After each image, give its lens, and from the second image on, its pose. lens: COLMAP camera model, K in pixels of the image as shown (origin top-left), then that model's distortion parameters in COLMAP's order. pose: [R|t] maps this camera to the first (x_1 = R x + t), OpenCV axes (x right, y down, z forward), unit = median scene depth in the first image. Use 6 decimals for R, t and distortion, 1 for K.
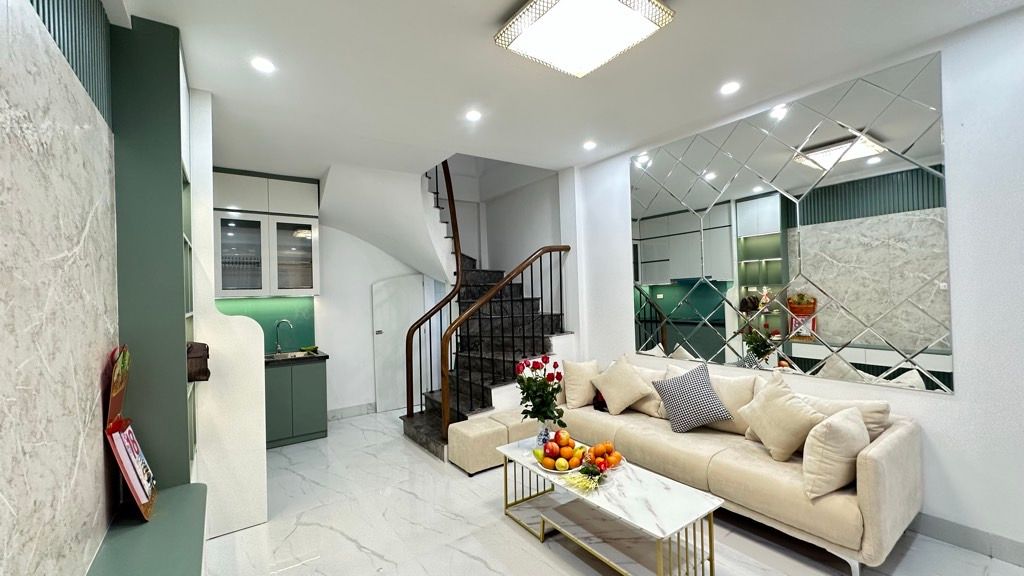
lens RADIAL K [[407.1, 0, 512.3], [0, 407.1, 291.8], [0, 0, 1]] dist [0.002493, 0.000389]
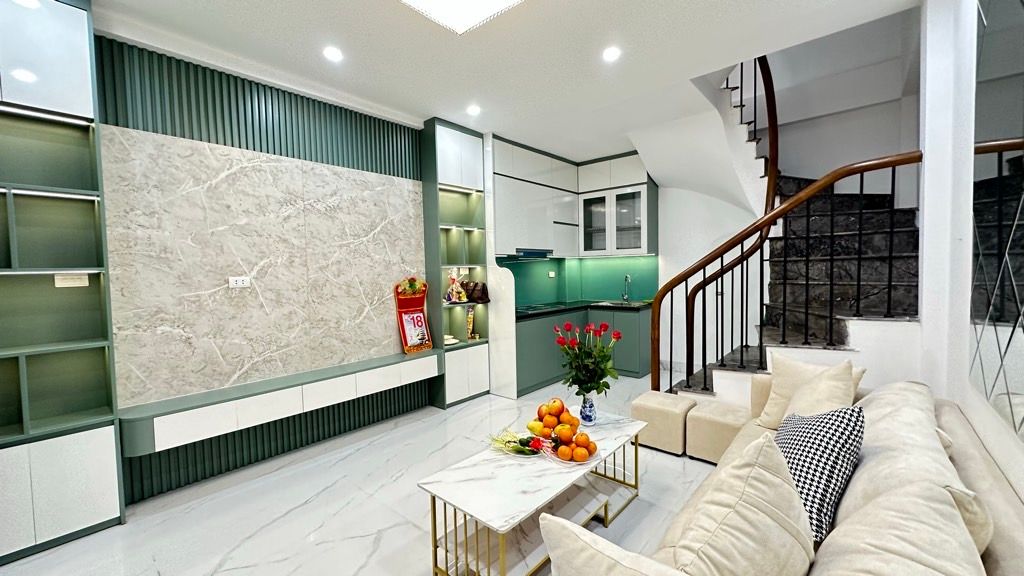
lens RADIAL K [[407.1, 0, 514.5], [0, 407.1, 286.4], [0, 0, 1]] dist [0.002493, 0.000389]
pose [[0.254642, 0.063484, -0.964949, 0.529110], [0.014678, 0.997474, 0.069497, 0.014024], [0.966924, -0.031861, 0.253067, 0.376630]]
